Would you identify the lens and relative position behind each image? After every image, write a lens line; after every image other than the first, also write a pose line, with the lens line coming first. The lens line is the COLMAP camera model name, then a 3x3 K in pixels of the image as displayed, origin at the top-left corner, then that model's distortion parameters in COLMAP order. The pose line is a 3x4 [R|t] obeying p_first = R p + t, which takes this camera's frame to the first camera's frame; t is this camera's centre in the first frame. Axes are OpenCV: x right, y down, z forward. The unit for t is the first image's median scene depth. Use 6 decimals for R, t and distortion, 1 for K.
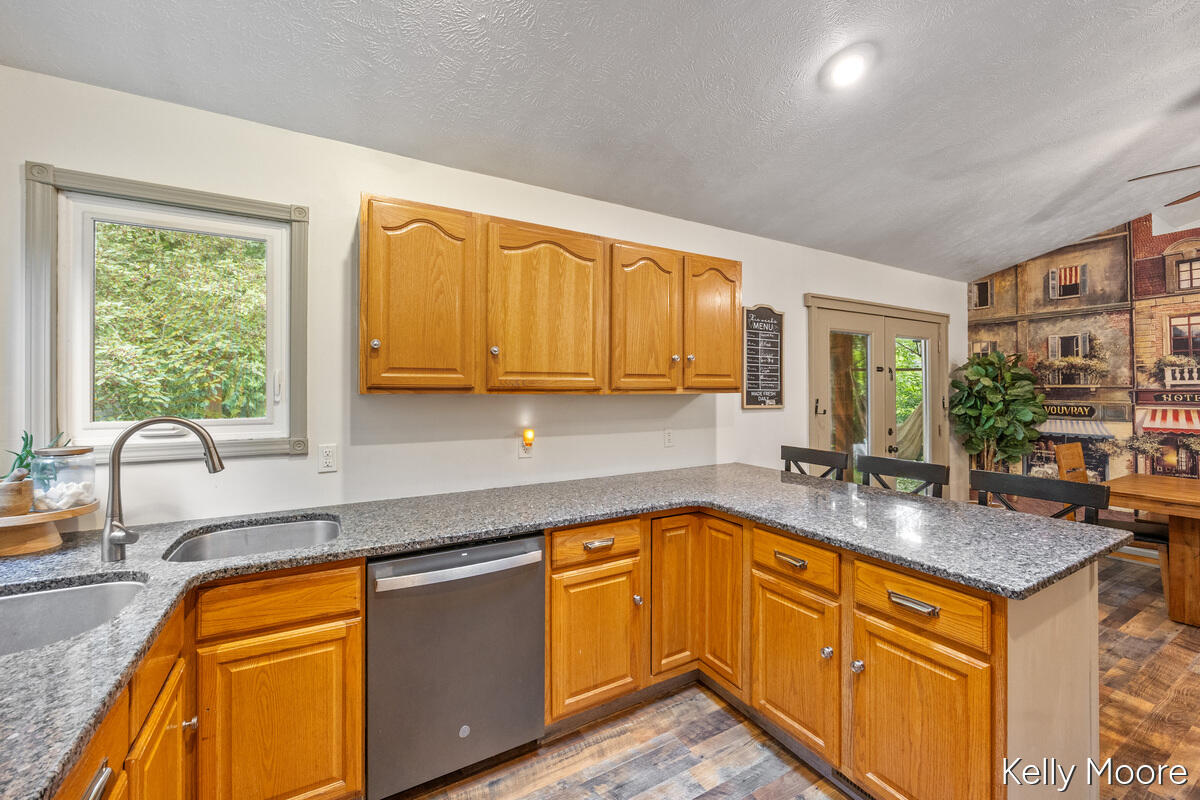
lens RADIAL K [[471.0, 0, 629.1], [0, 471.0, 383.9], [0, 0, 1]] dist [-0.008576, -0.000455]
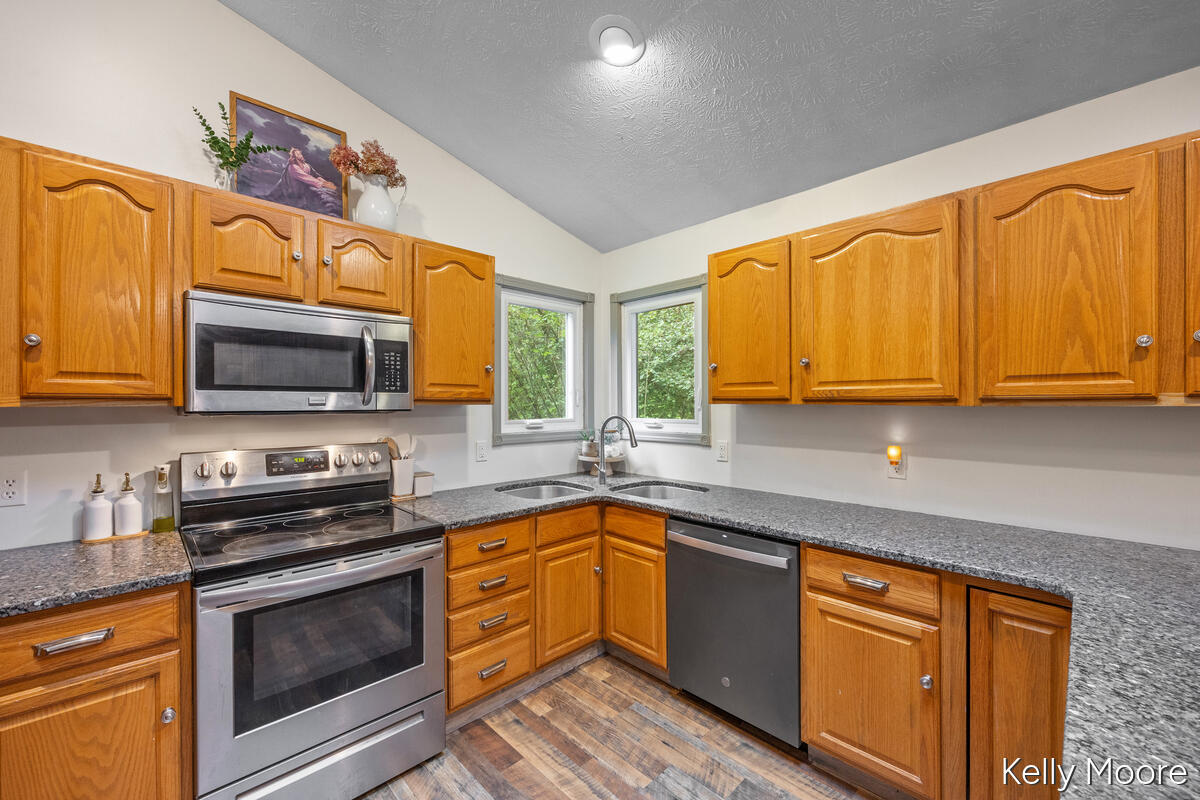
lens RADIAL K [[471.0, 0, 606.3], [0, 471.0, 404.8], [0, 0, 1]] dist [-0.008576, -0.000455]
pose [[0.248580, 0.002817, -0.968607, 0.465904], [0.013661, 0.999886, 0.006414, 0.007662], [0.968515, -0.014827, 0.248513, 0.254966]]
